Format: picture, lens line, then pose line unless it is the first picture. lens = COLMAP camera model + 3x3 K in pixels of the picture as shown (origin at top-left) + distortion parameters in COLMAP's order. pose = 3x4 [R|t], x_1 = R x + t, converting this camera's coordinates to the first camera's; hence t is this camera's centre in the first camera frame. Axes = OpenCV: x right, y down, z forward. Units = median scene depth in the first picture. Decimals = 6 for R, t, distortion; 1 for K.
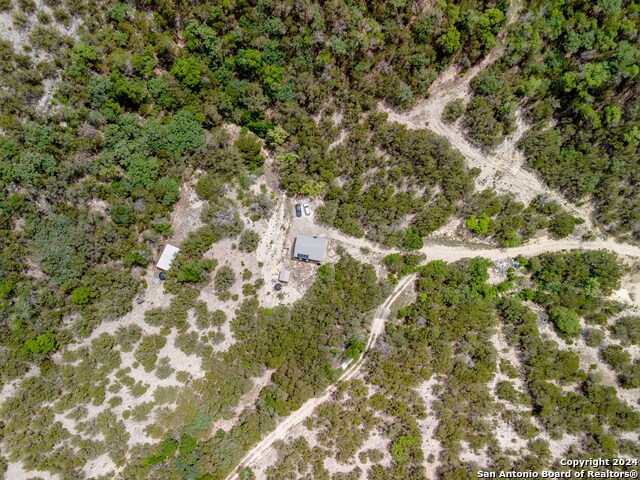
lens RADIAL K [[466.3, 0, 320.0], [0, 466.3, 240.0], [0, 0, 1]] dist [0.076106, -0.074852]
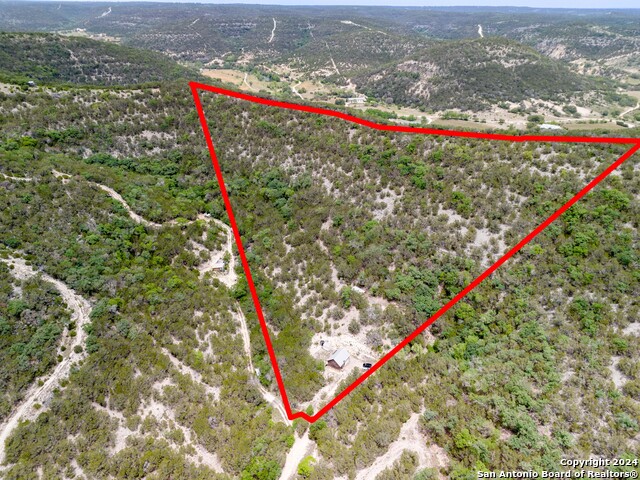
lens RADIAL K [[466.3, 0, 320.0], [0, 466.3, 240.0], [0, 0, 1]] dist [0.076106, -0.074852]
pose [[-0.385610, 0.395448, -0.833622, 1.128137], [-0.914275, -0.042222, 0.402888, -0.529375], [0.124124, 0.917517, 0.377830, 0.098886]]
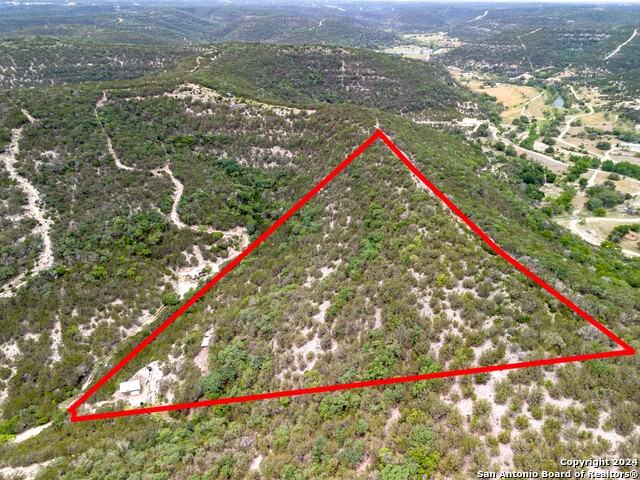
lens RADIAL K [[466.3, 0, 320.0], [0, 466.3, 240.0], [0, 0, 1]] dist [0.076106, -0.074852]
pose [[-0.907942, 0.166785, -0.384480, -0.074591], [-0.417491, -0.279703, 0.864562, -1.617370], [0.036656, 0.945489, 0.323586, 0.002674]]
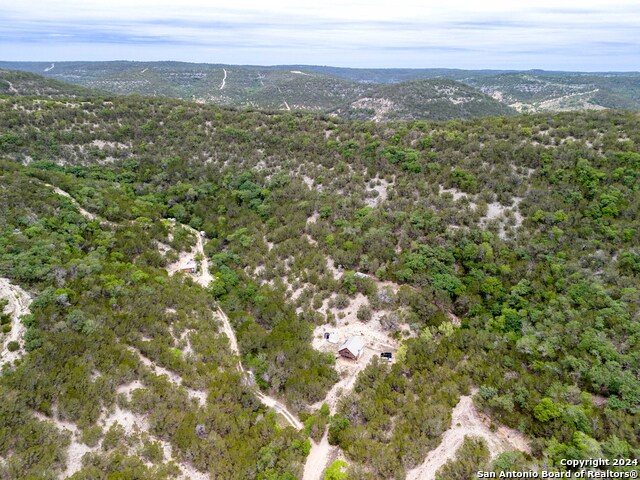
lens RADIAL K [[466.3, 0, 320.0], [0, 466.3, 240.0], [0, 0, 1]] dist [0.076106, -0.074852]
pose [[-0.281712, 0.309034, -0.908370, 1.052309], [-0.950822, 0.037121, 0.307506, -0.299625], [0.128749, 0.950326, 0.283379, 0.400350]]
